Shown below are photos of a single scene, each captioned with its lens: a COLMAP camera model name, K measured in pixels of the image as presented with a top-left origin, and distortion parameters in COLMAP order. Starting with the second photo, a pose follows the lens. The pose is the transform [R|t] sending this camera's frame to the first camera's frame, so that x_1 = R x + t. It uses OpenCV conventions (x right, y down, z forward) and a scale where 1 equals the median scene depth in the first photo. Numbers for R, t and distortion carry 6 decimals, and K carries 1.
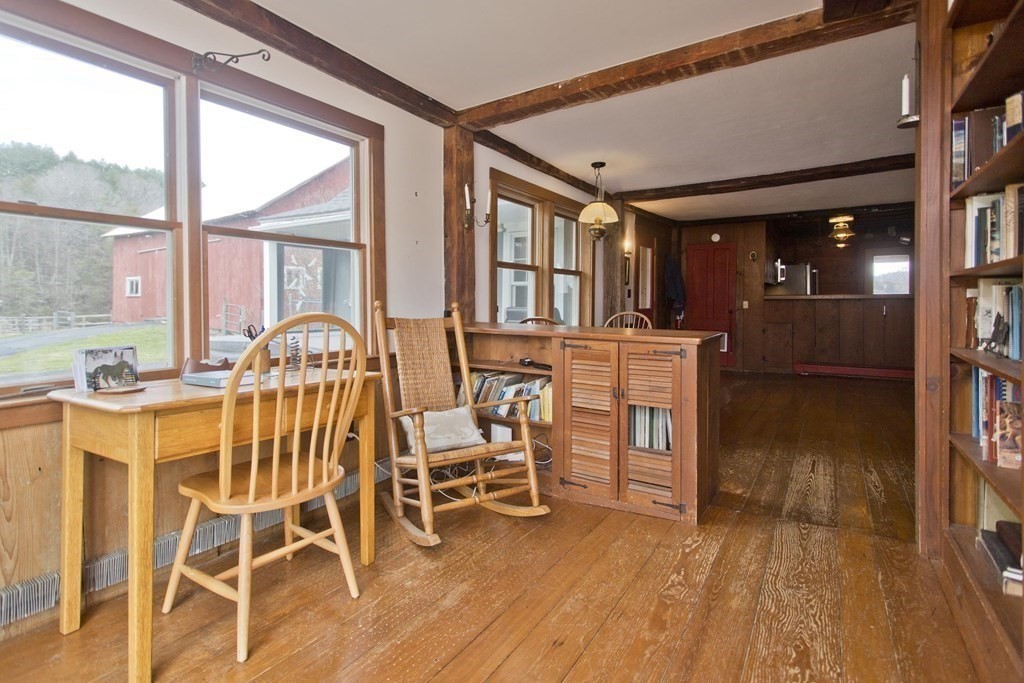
lens RADIAL K [[497.6, 0, 508.3], [0, 497.6, 307.0], [0, 0, 1]] dist [-0.001937, 0.000947]
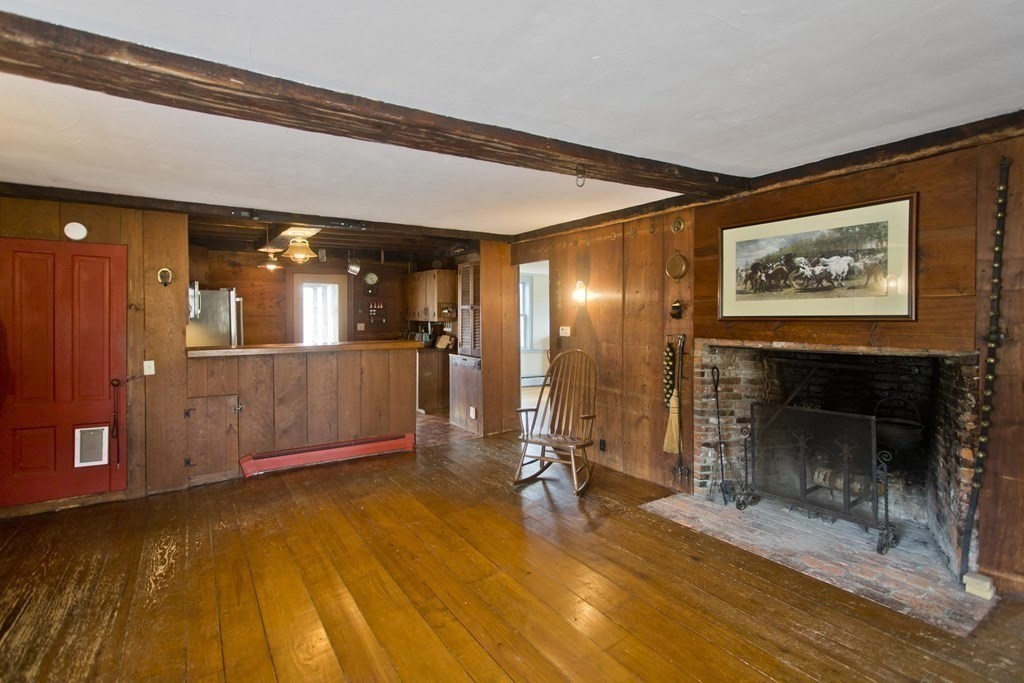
lens RADIAL K [[497.6, 0, 511.6], [0, 497.6, 323.4], [0, 0, 1]] dist [-0.001937, 0.000947]
pose [[0.397335, -0.017045, 0.917516, 0.152177], [0.006096, 0.999854, 0.015934, -0.059123], [-0.917654, -0.000738, 0.397381, 0.452553]]
